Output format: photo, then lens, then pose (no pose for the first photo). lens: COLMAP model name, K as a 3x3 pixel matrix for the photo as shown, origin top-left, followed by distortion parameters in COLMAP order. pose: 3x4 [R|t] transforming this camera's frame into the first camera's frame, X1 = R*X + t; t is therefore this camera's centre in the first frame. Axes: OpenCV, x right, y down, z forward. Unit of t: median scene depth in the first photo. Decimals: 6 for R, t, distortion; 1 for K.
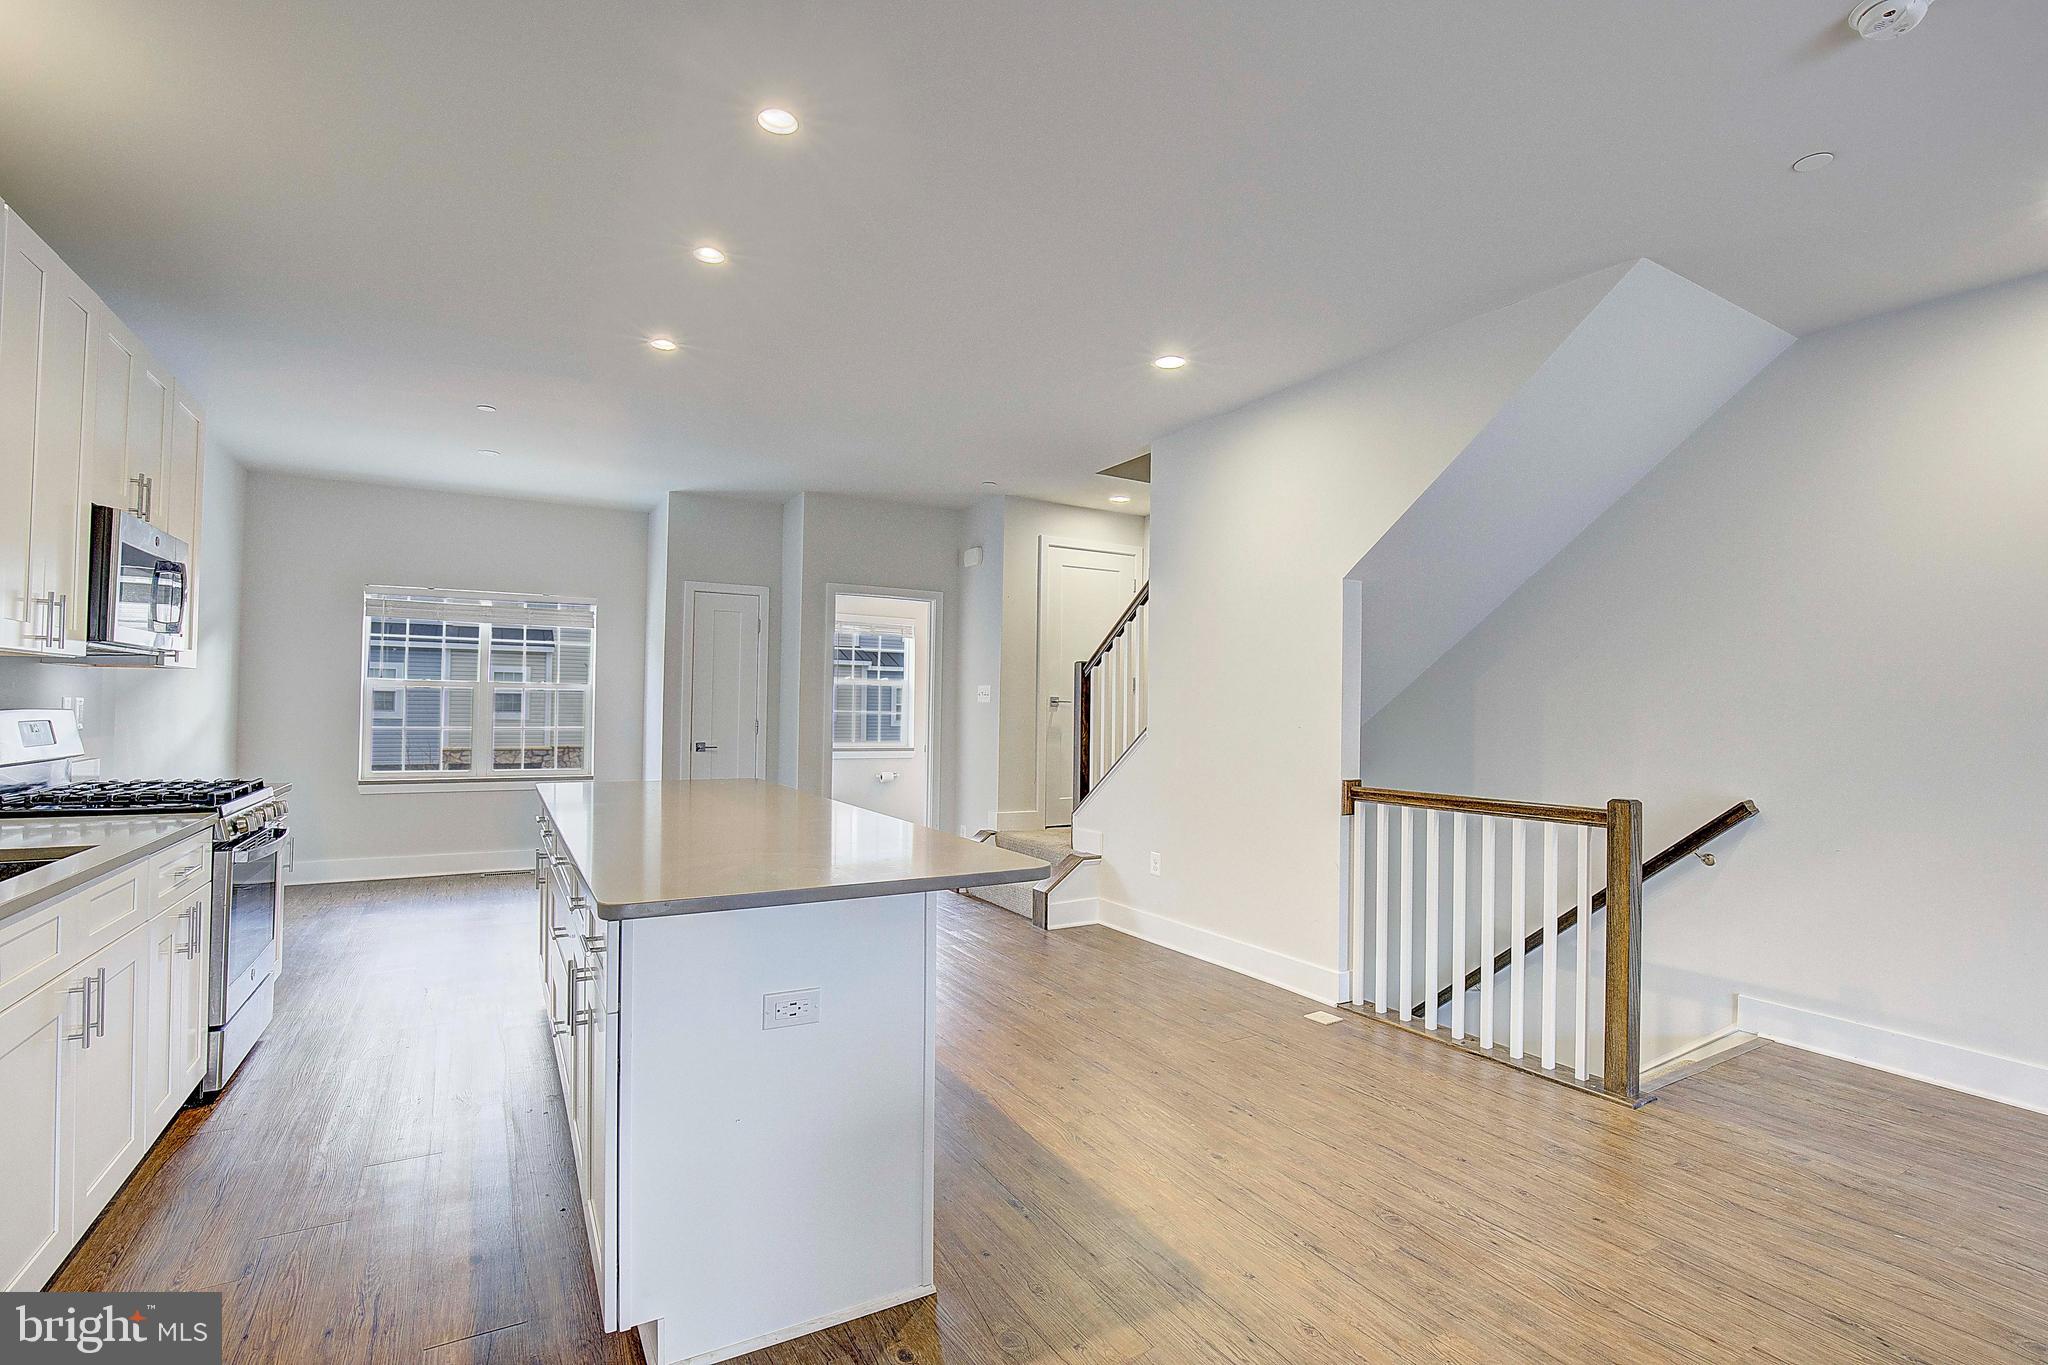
lens RADIAL K [[941.4, 0, 1044.5], [0, 941.4, 698.0], [0, 0, 1]] dist [-0.033836, 0.005940]
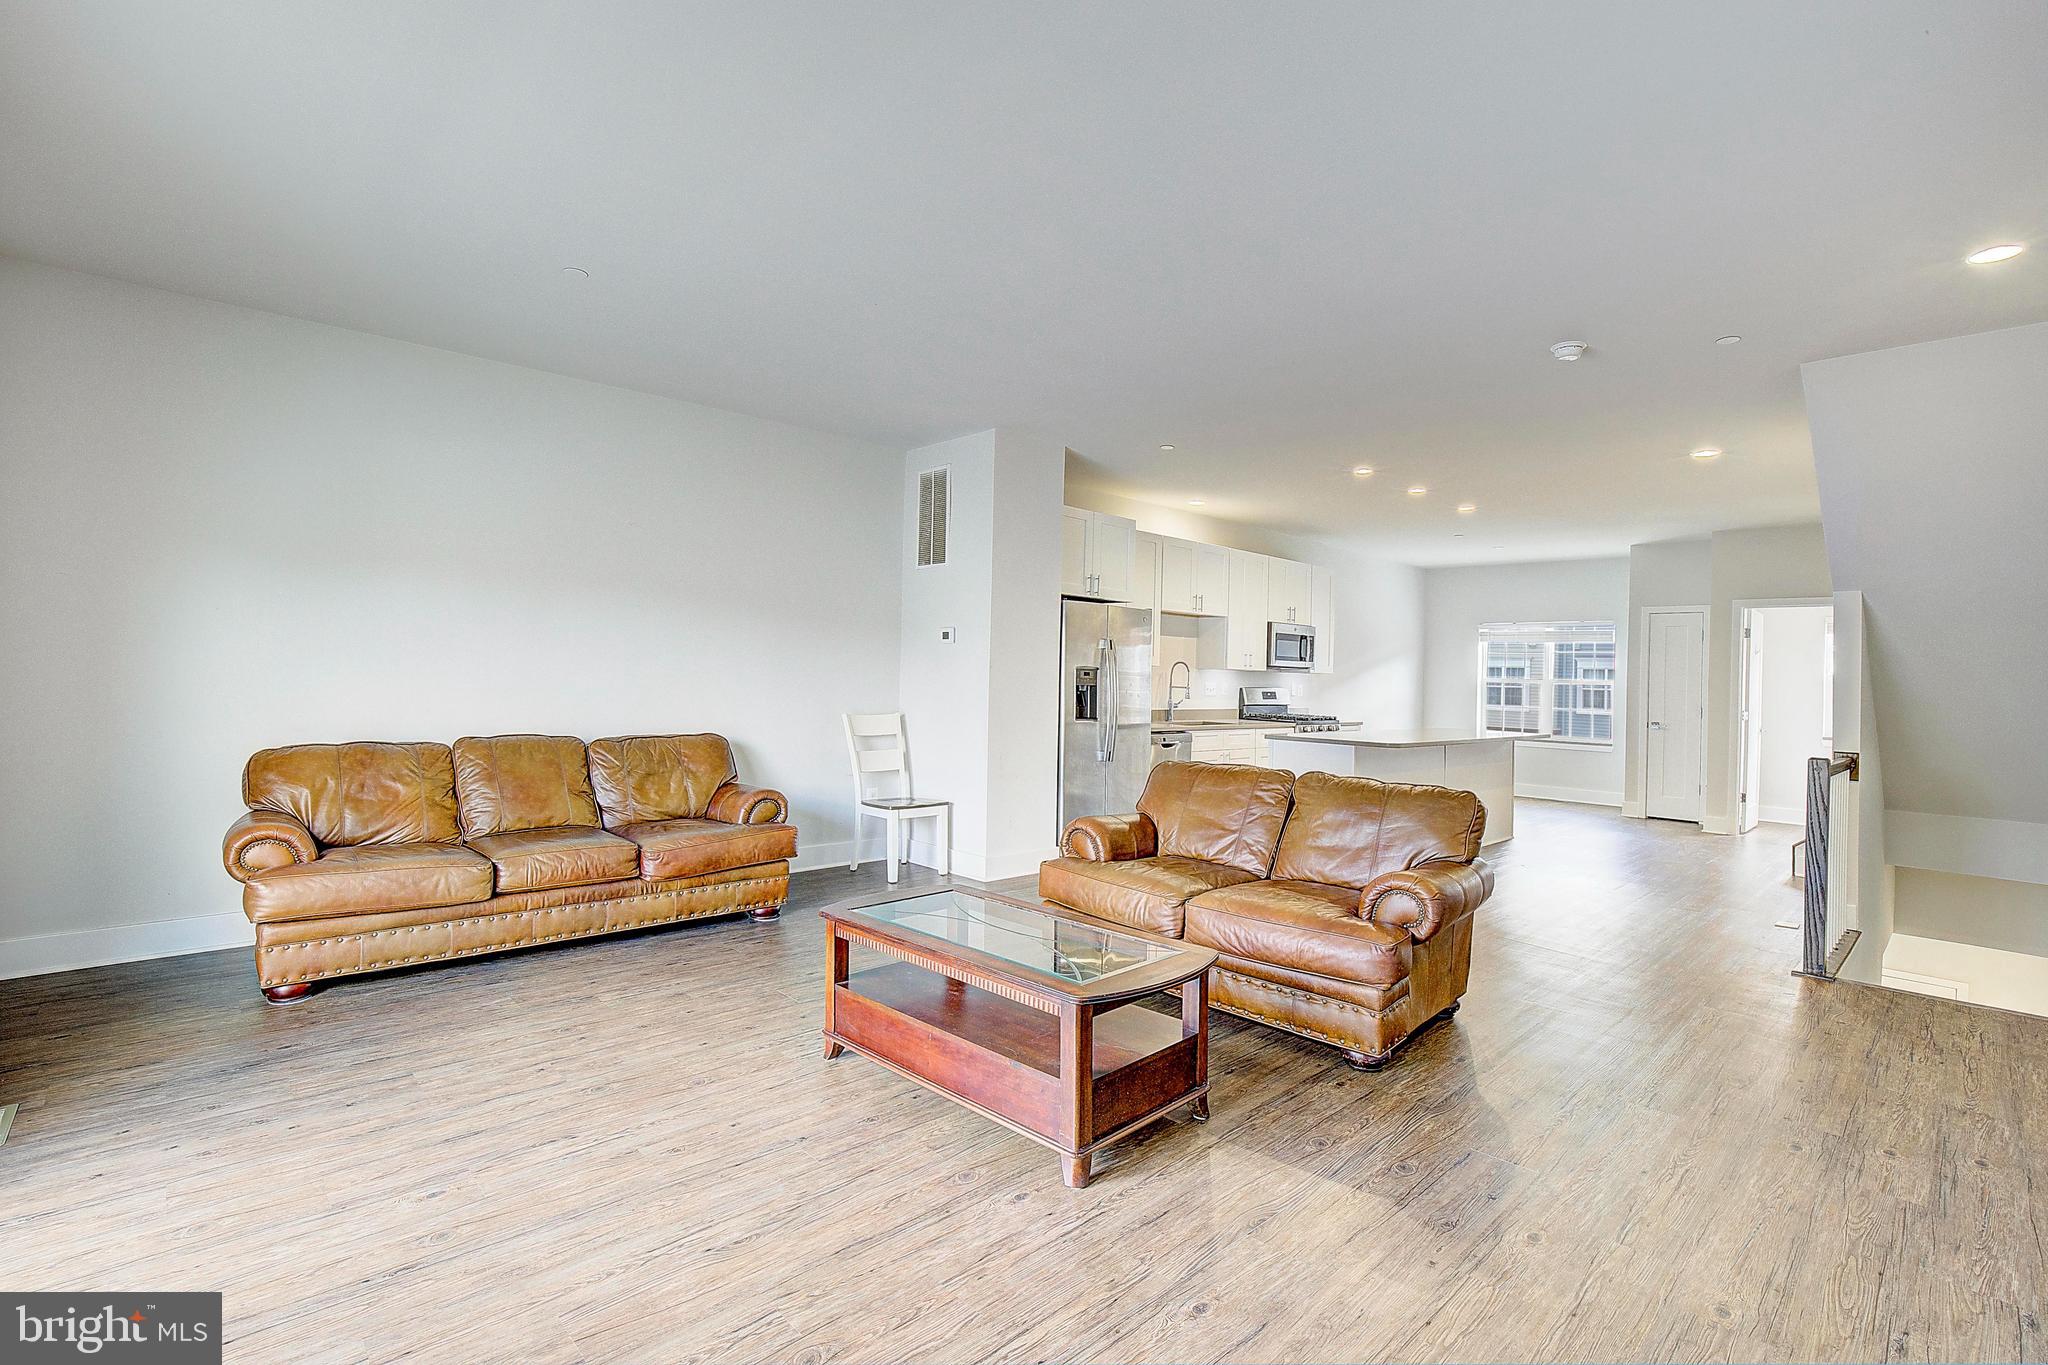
lens RADIAL K [[941.4, 0, 1029.5], [0, 941.4, 665.5], [0, 0, 1]] dist [-0.033836, 0.005940]
pose [[0.227061, -0.018041, -0.973713, 0.739341], [-0.017370, 0.999594, -0.022571, 0.009437], [0.973726, 0.022038, 0.226656, -0.200357]]
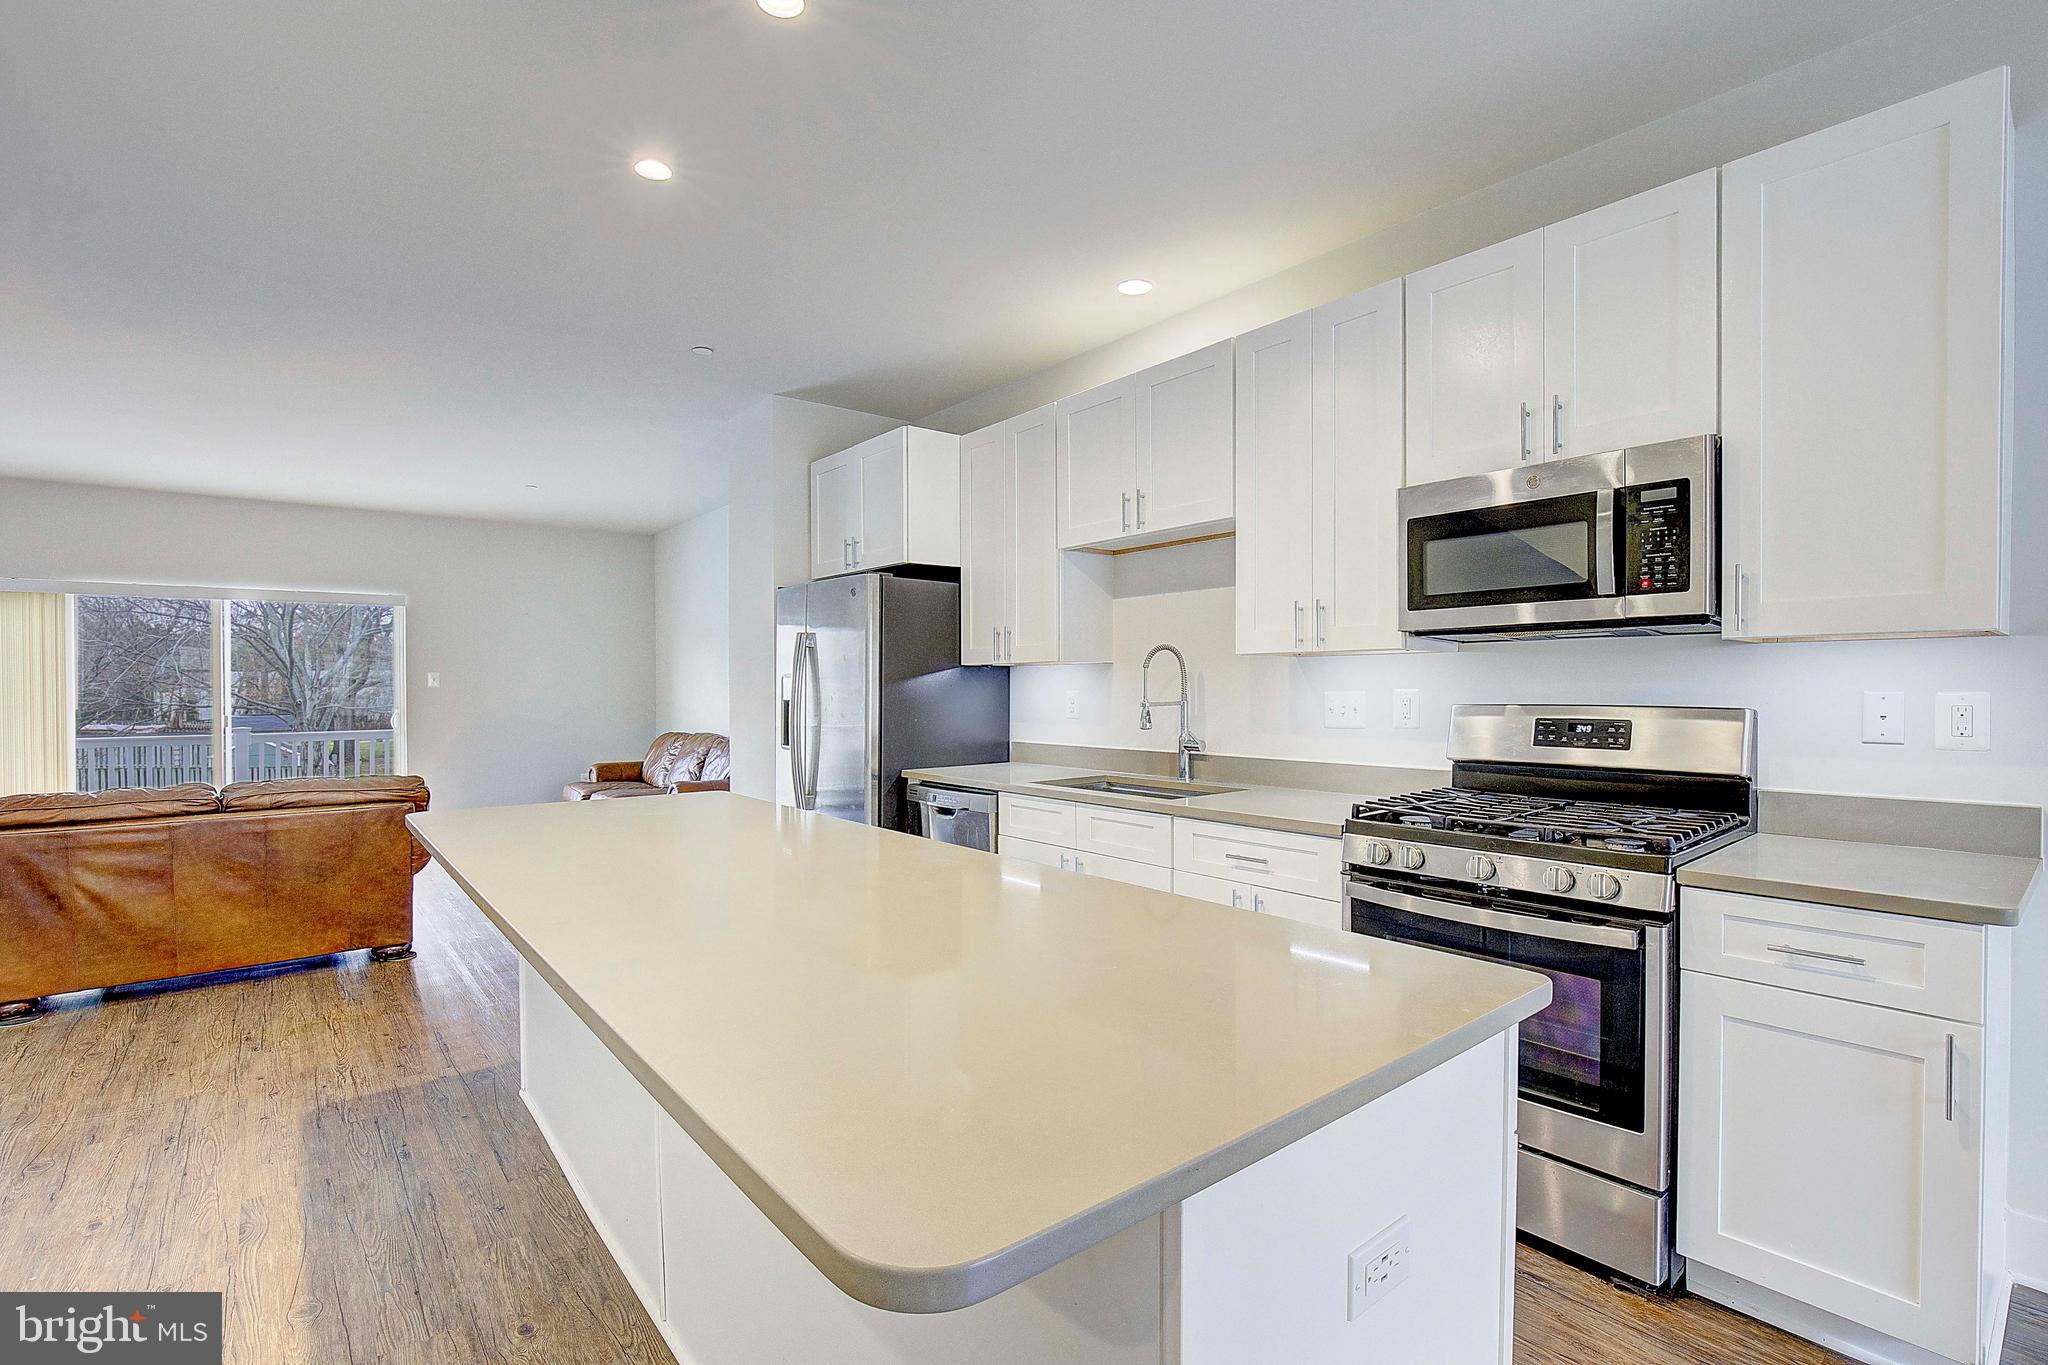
lens RADIAL K [[941.4, 0, 1052.9], [0, 941.4, 674.9], [0, 0, 1]] dist [-0.033836, 0.005940]
pose [[-0.984603, -0.012573, -0.174353, -0.200429], [-0.008903, 0.999722, -0.021814, 0.003168], [0.174579, -0.019926, -0.984441, 0.745931]]
